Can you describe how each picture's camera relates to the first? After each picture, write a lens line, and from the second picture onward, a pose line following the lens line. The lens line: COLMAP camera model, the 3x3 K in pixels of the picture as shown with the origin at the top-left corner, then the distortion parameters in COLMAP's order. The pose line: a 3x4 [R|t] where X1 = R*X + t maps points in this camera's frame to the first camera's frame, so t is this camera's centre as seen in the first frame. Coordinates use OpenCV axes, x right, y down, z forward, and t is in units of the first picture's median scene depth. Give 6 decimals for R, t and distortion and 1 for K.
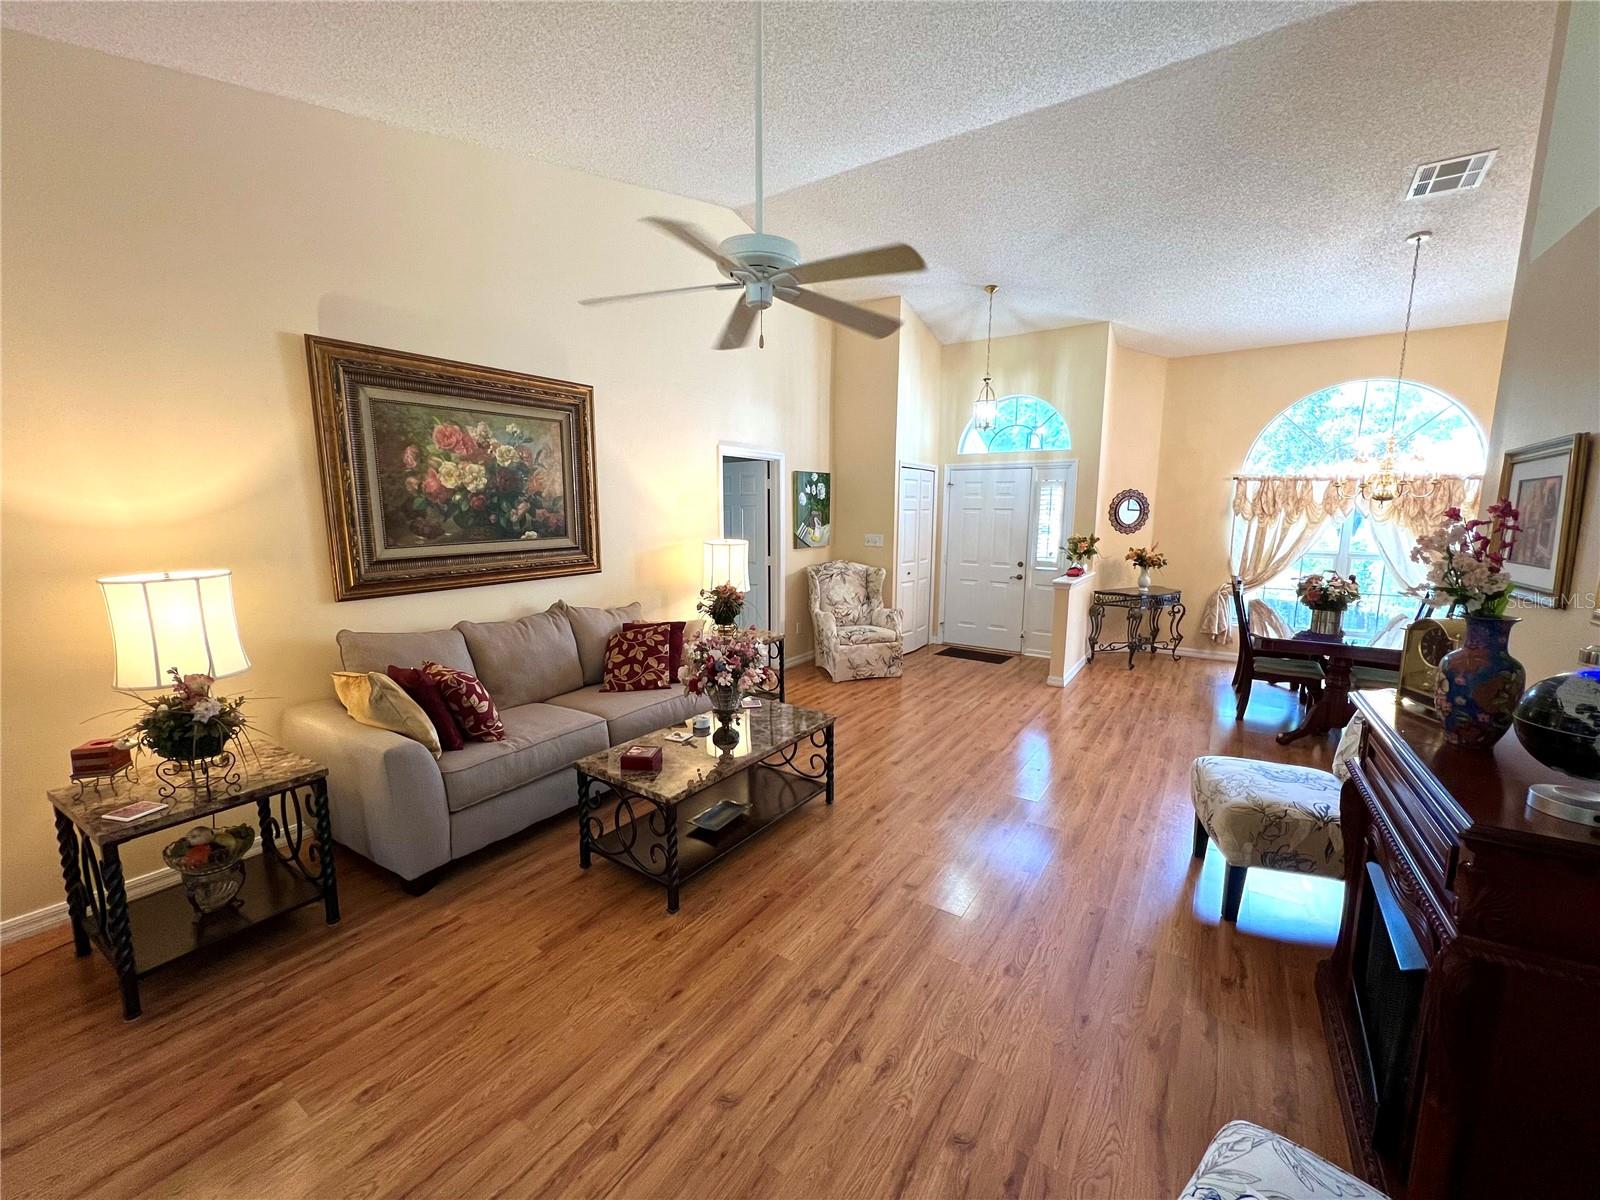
lens RADIAL K [[639.4, 0, 804.4], [0, 639.4, 603.7], [0, 0, 1]] dist [-0.002247, 0.000946]
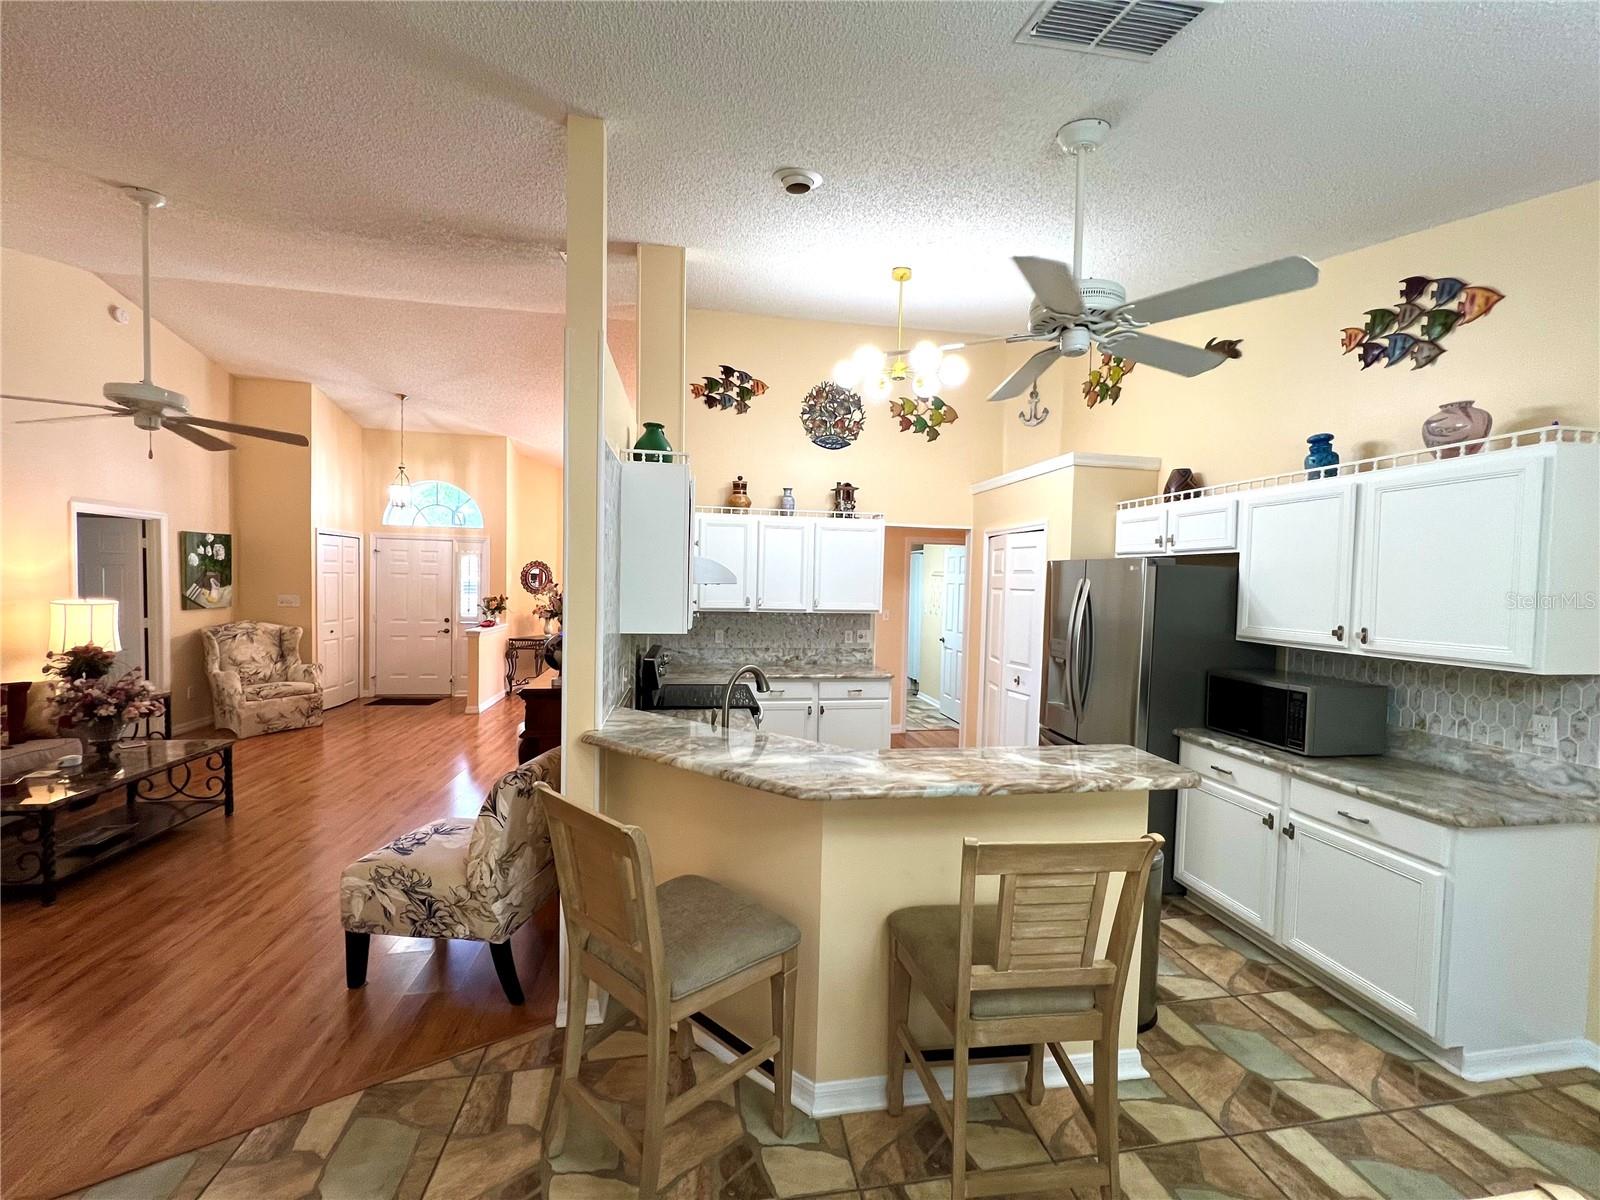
lens RADIAL K [[639.4, 0, 802.3], [0, 639.4, 604.8], [0, 0, 1]] dist [-0.002247, 0.000946]
pose [[0.726378, -0.013633, 0.687160, 0.002489], [0.081132, 0.994514, -0.066032, 0.072520], [-0.682490, 0.103714, 0.723499, -0.539178]]
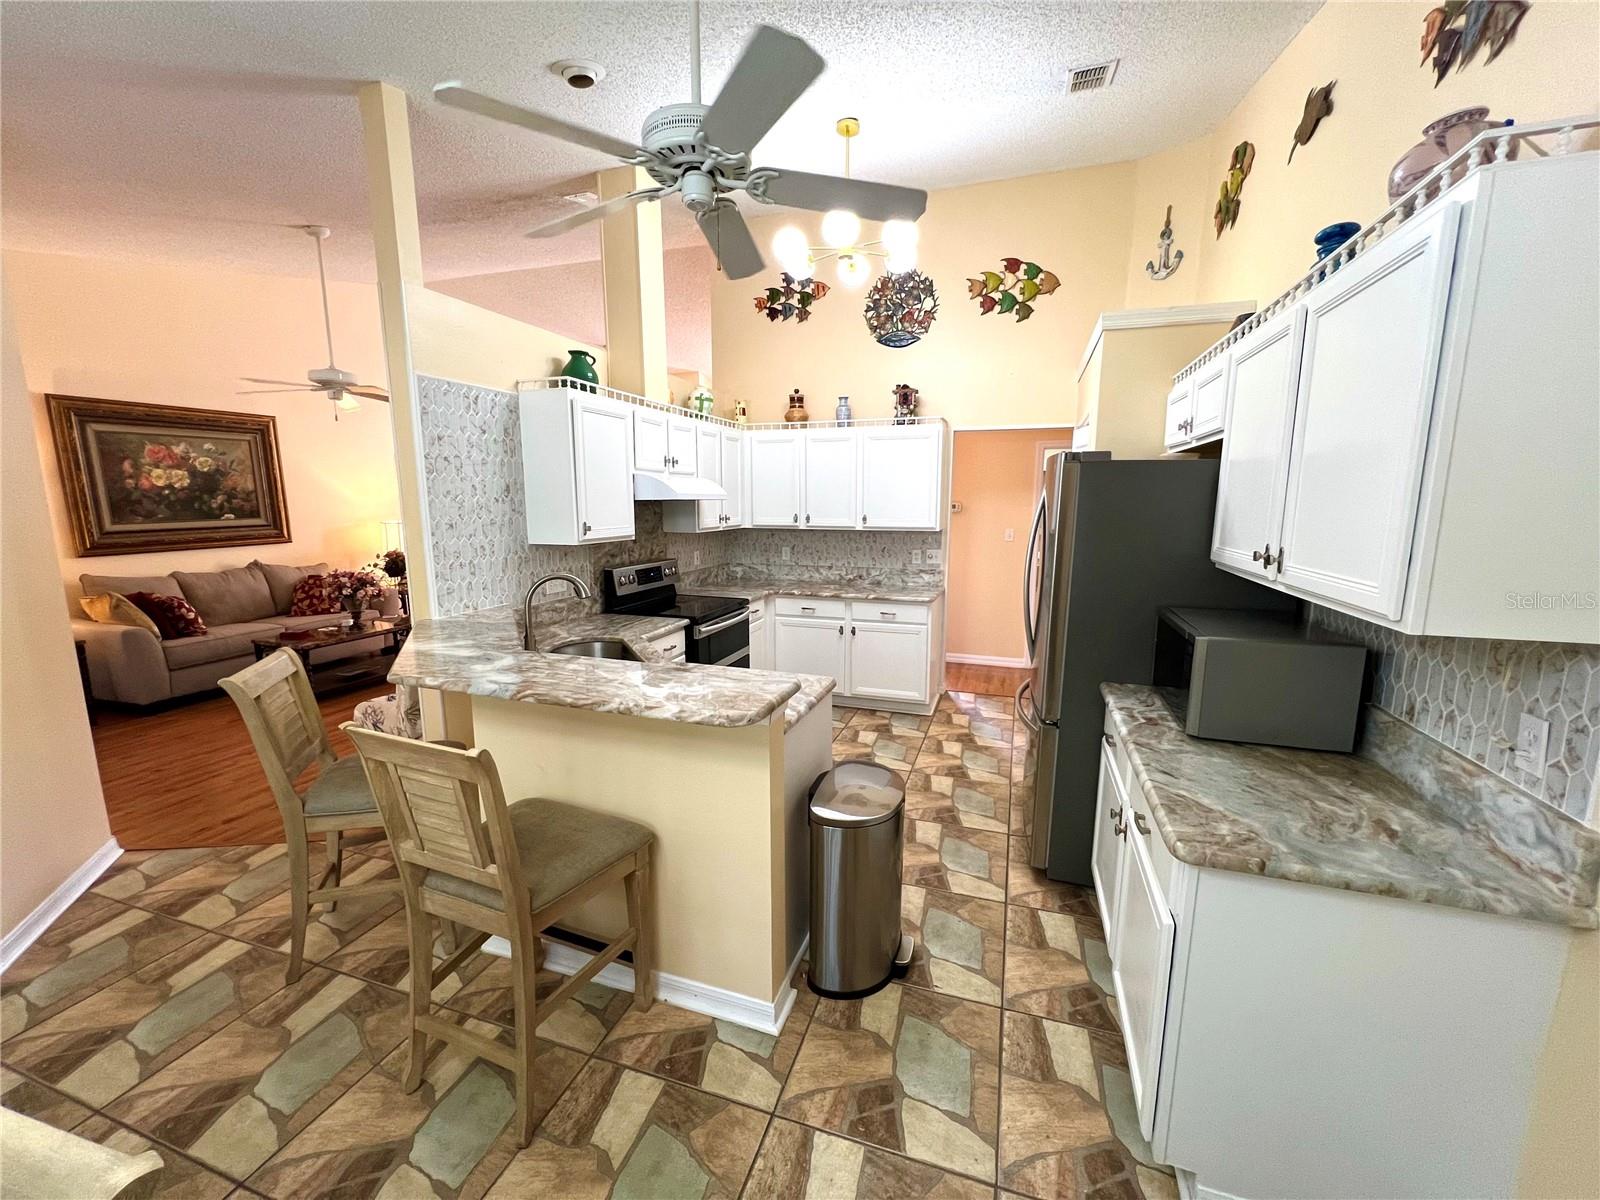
lens RADIAL K [[639.4, 0, 800.4], [0, 639.4, 605.2], [0, 0, 1]] dist [-0.002247, 0.000946]
pose [[0.966227, -0.044851, 0.253761, 0.462756], [0.039868, 0.998898, 0.024749, 0.113133], [-0.254591, -0.013796, 0.966950, -0.769697]]
